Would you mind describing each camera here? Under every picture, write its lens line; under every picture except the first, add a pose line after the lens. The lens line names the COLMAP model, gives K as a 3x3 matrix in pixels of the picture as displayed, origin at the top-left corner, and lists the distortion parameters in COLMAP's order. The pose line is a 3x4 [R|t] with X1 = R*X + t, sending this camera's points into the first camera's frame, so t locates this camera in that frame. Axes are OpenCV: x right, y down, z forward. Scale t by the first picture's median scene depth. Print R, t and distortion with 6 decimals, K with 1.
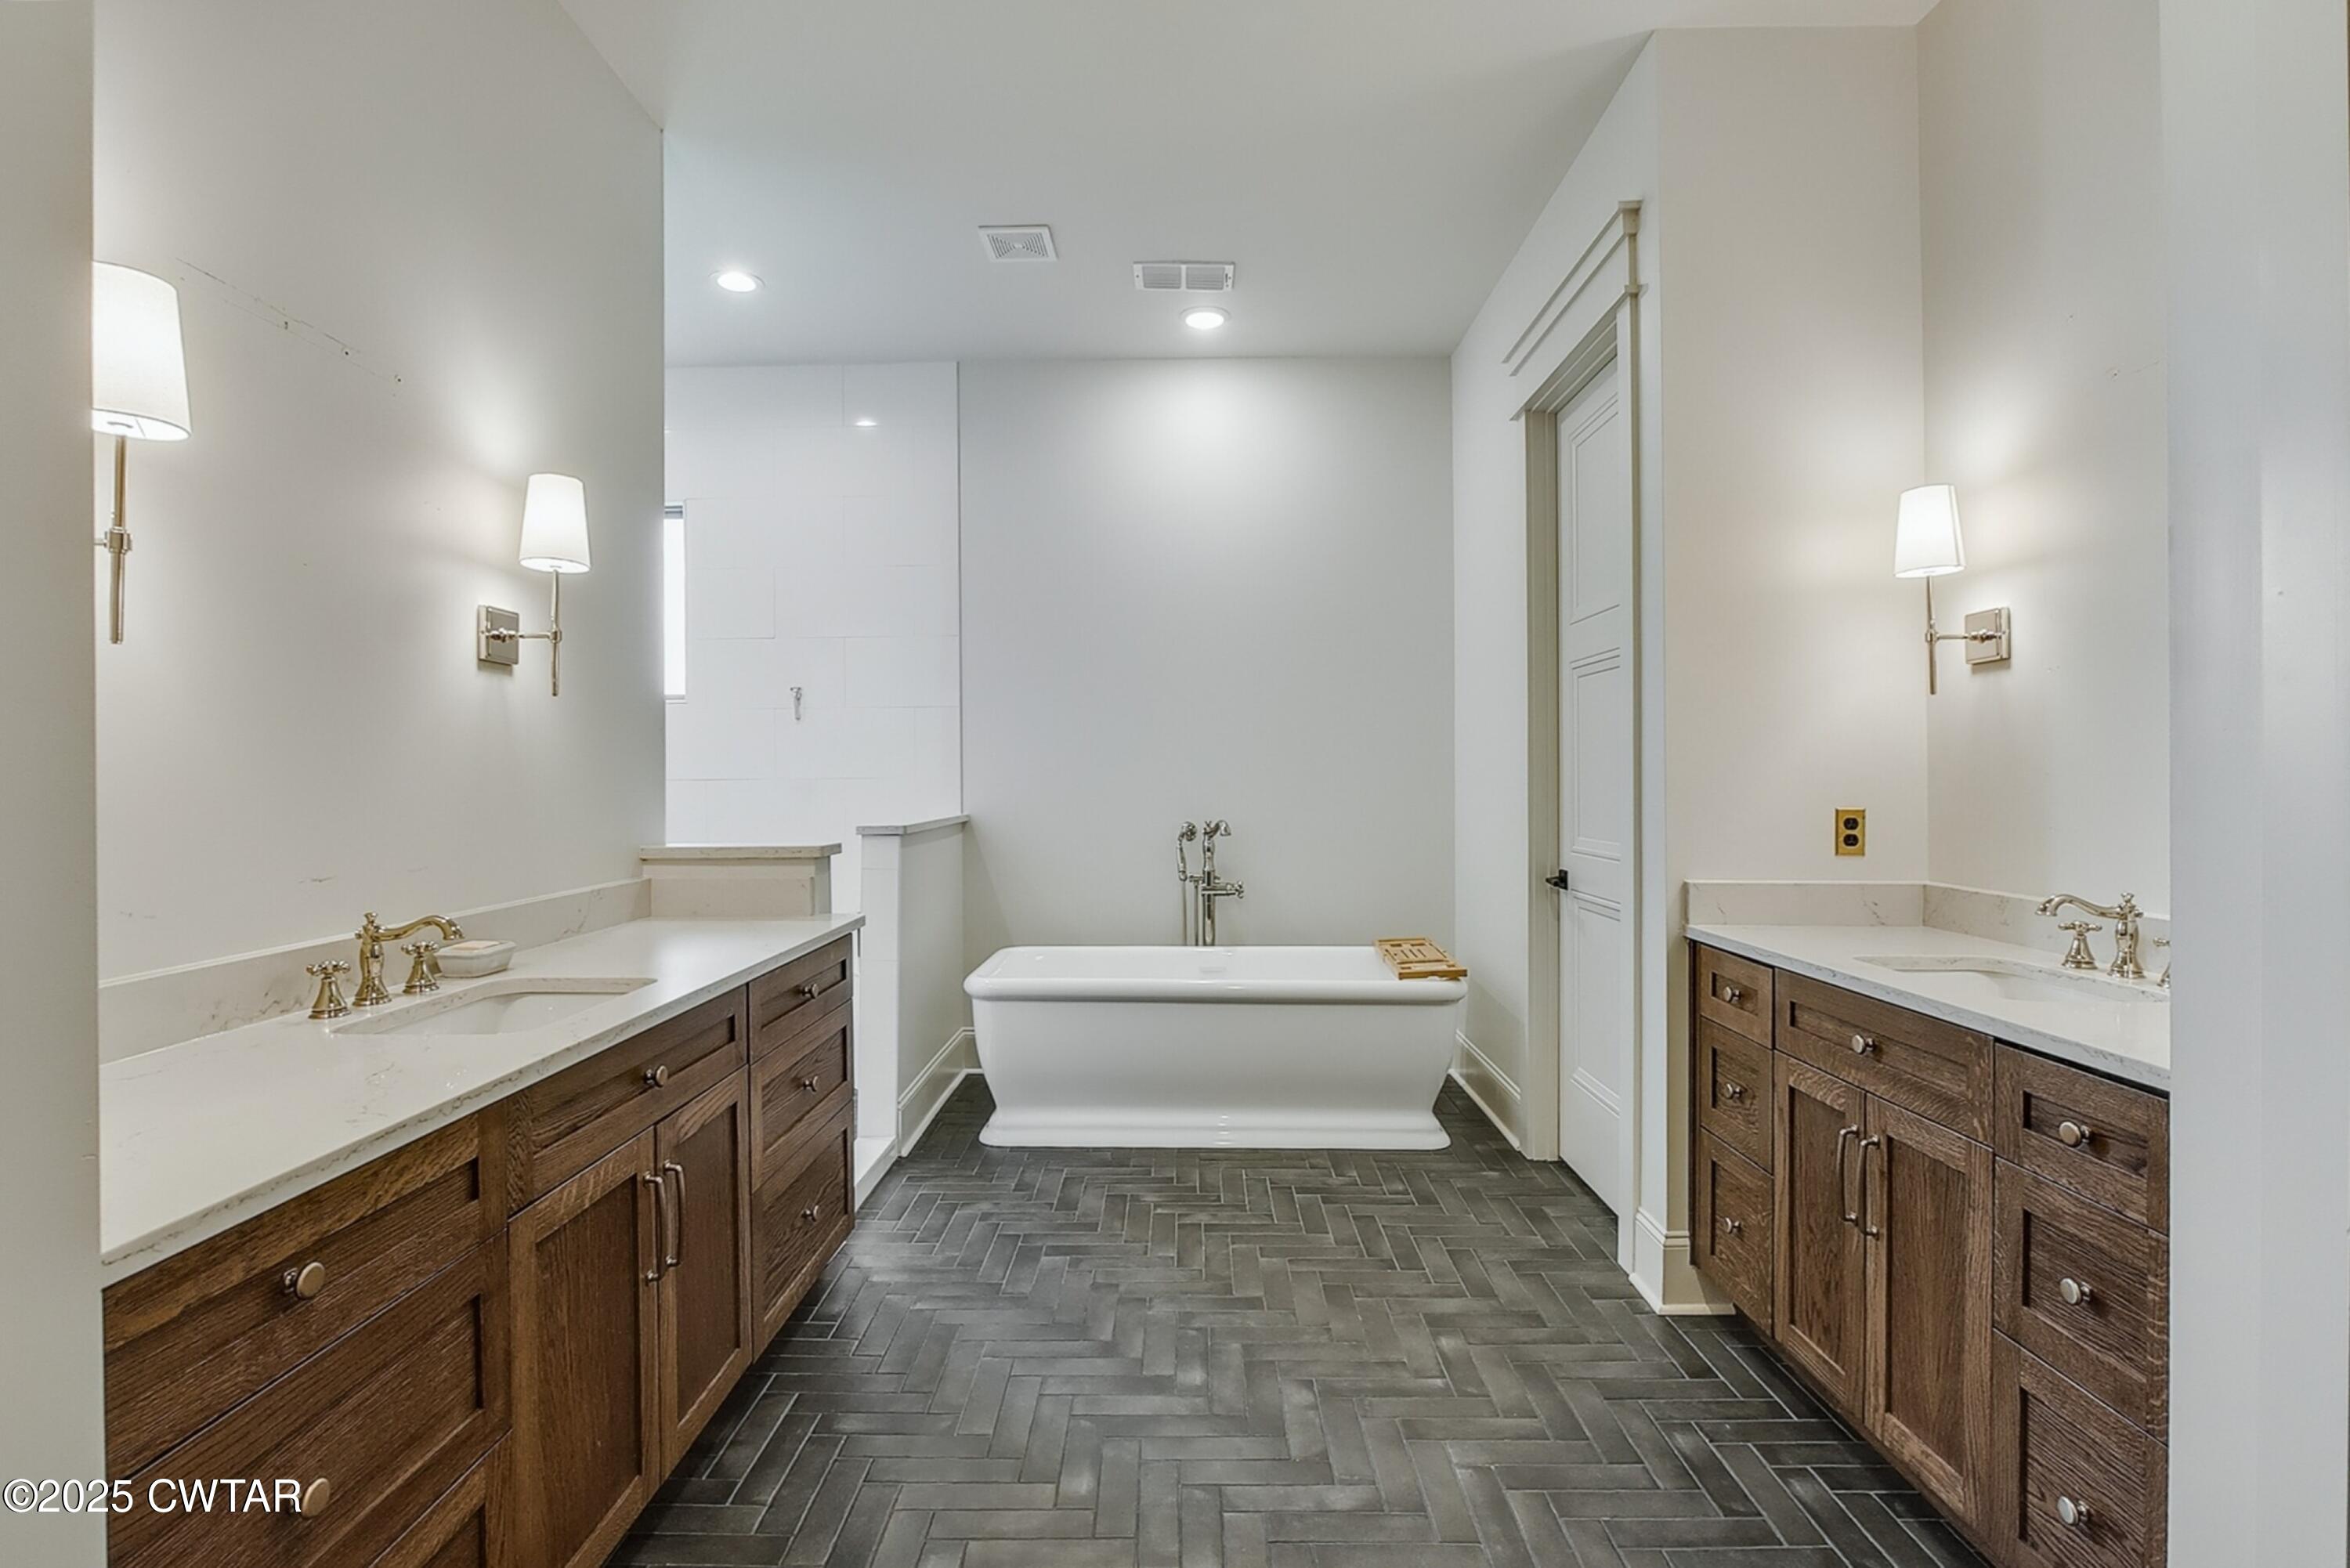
lens RADIAL K [[1088.6, 0, 1175.0], [0, 1088.6, 784.0], [0, 0, 1]] dist [-0.022907, 0.000426]
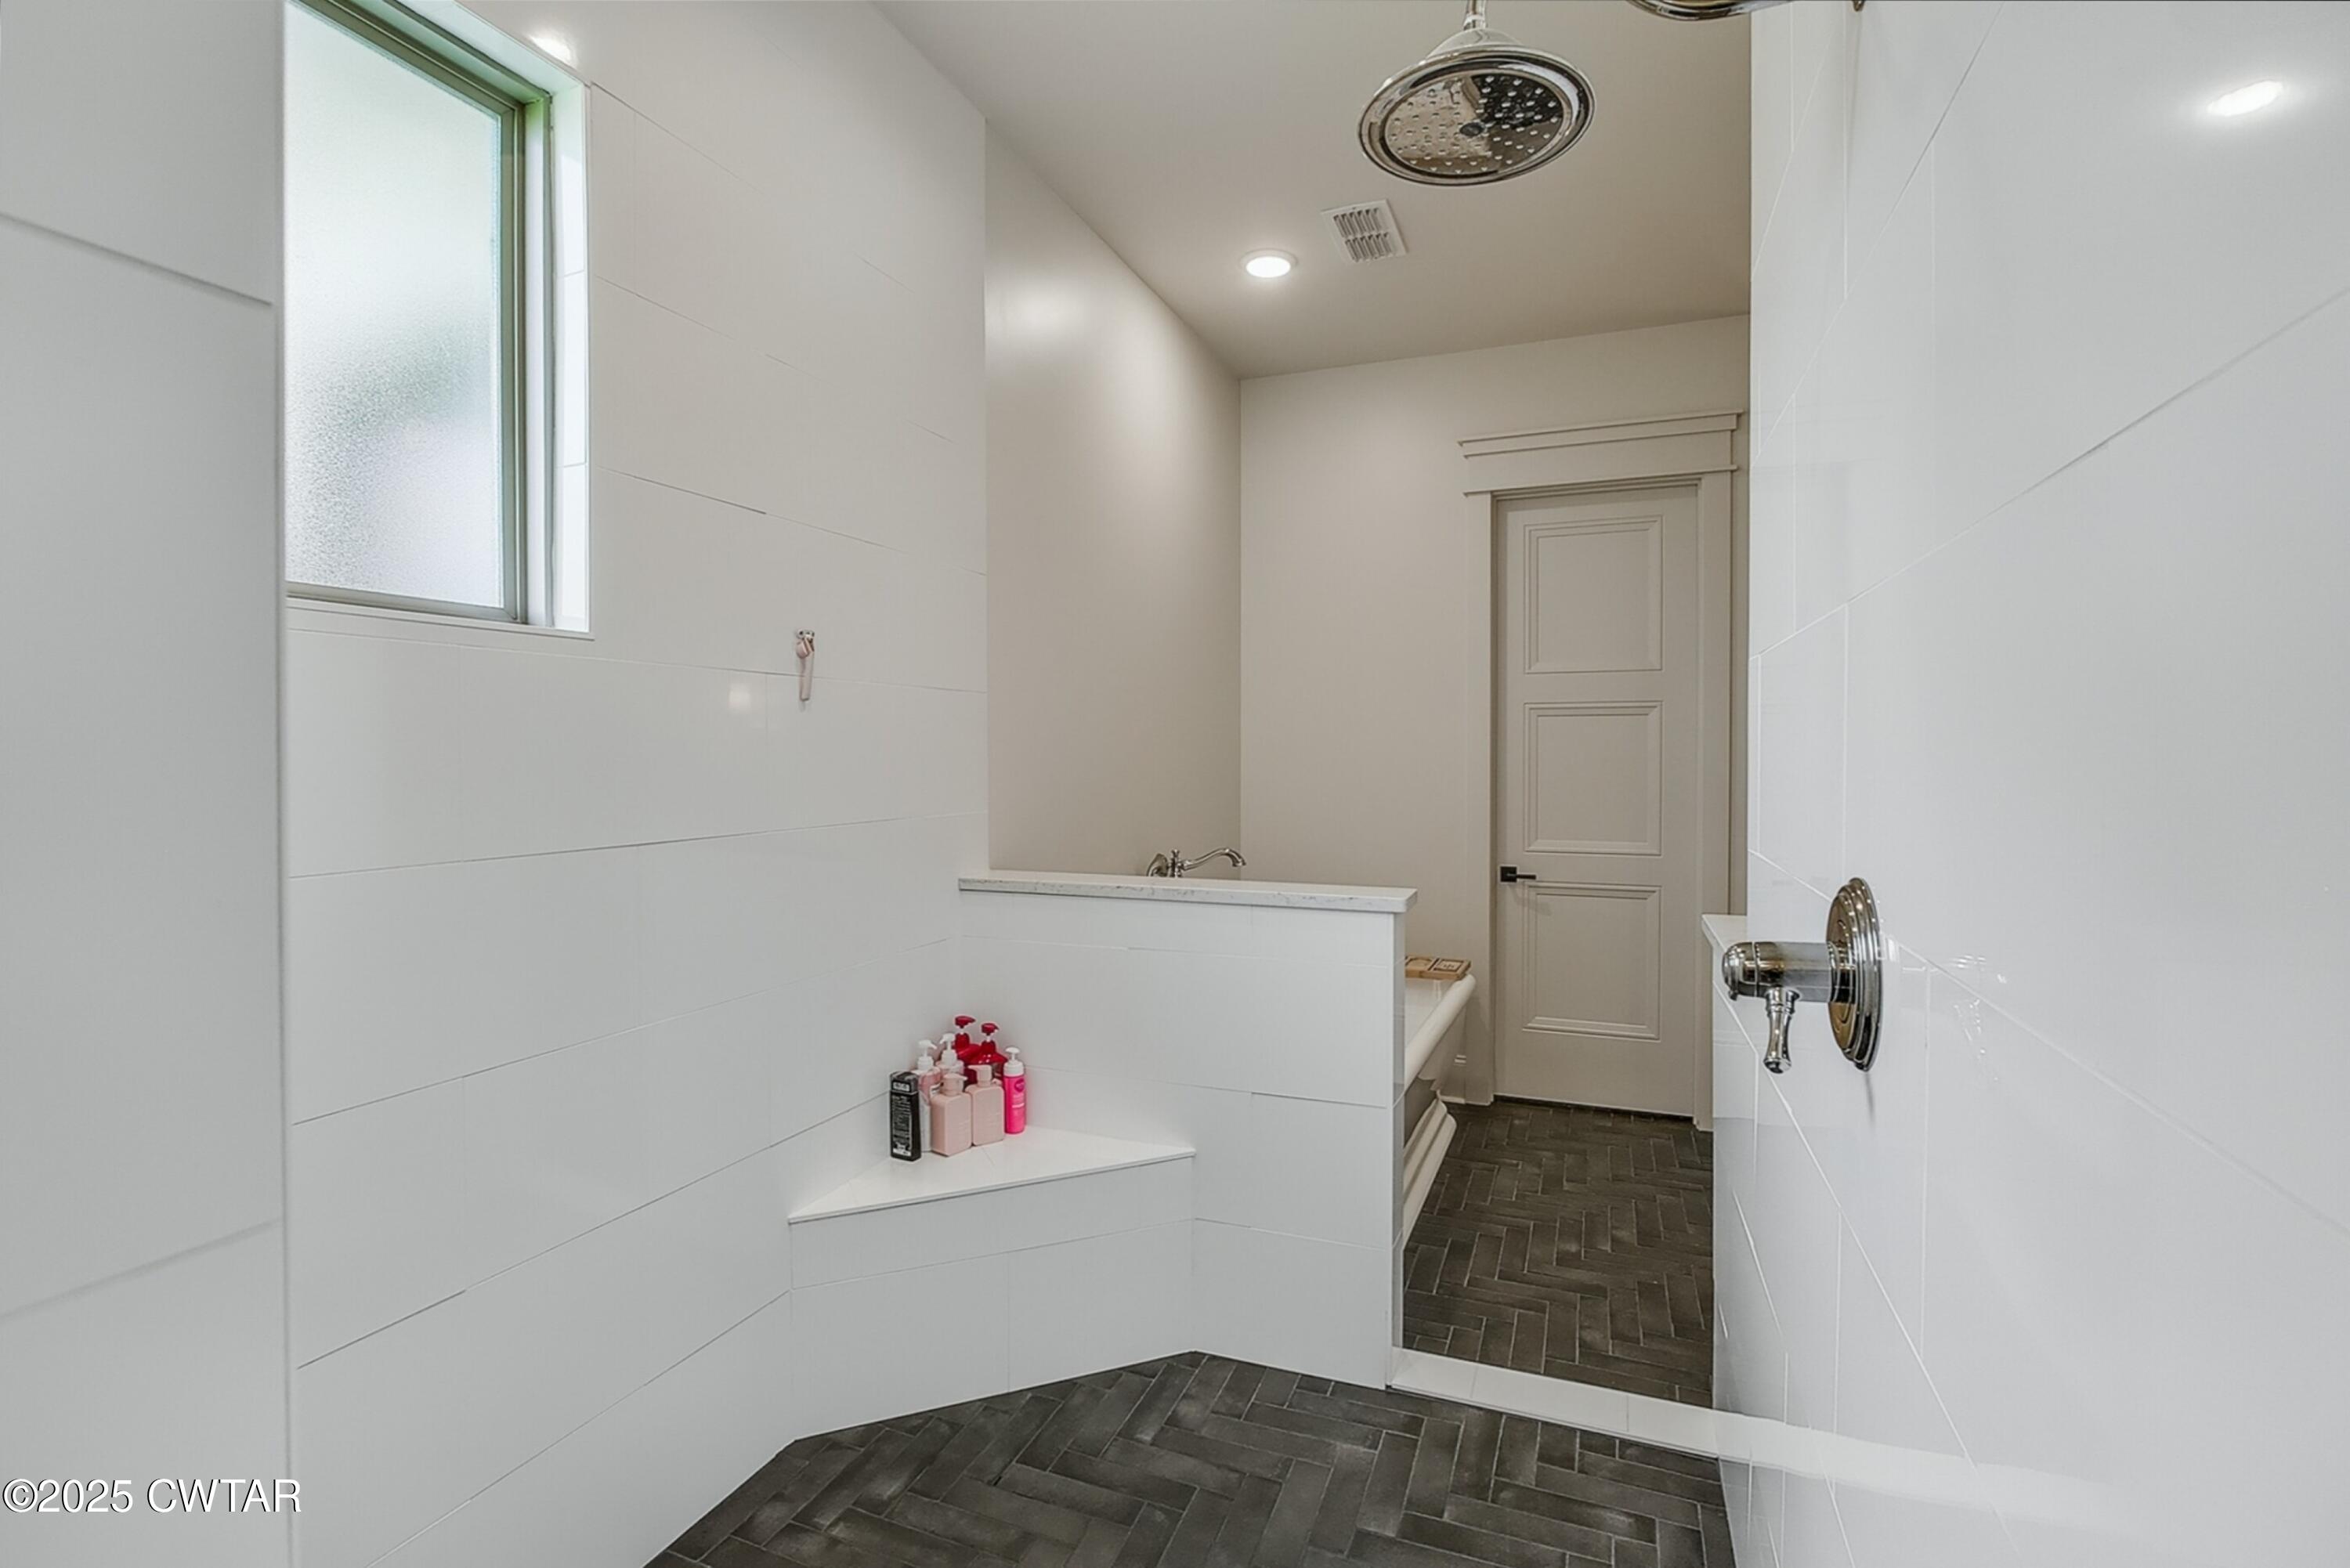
lens RADIAL K [[1088.6, 0, 1175.0], [0, 1088.6, 784.0], [0, 0, 1]] dist [-0.022907, 0.000426]
pose [[0.356586, -0.022240, 0.933998, -1.027881], [0.003897, 0.999743, 0.022318, -0.049388], [-0.934254, -0.004318, 0.356581, 0.986335]]
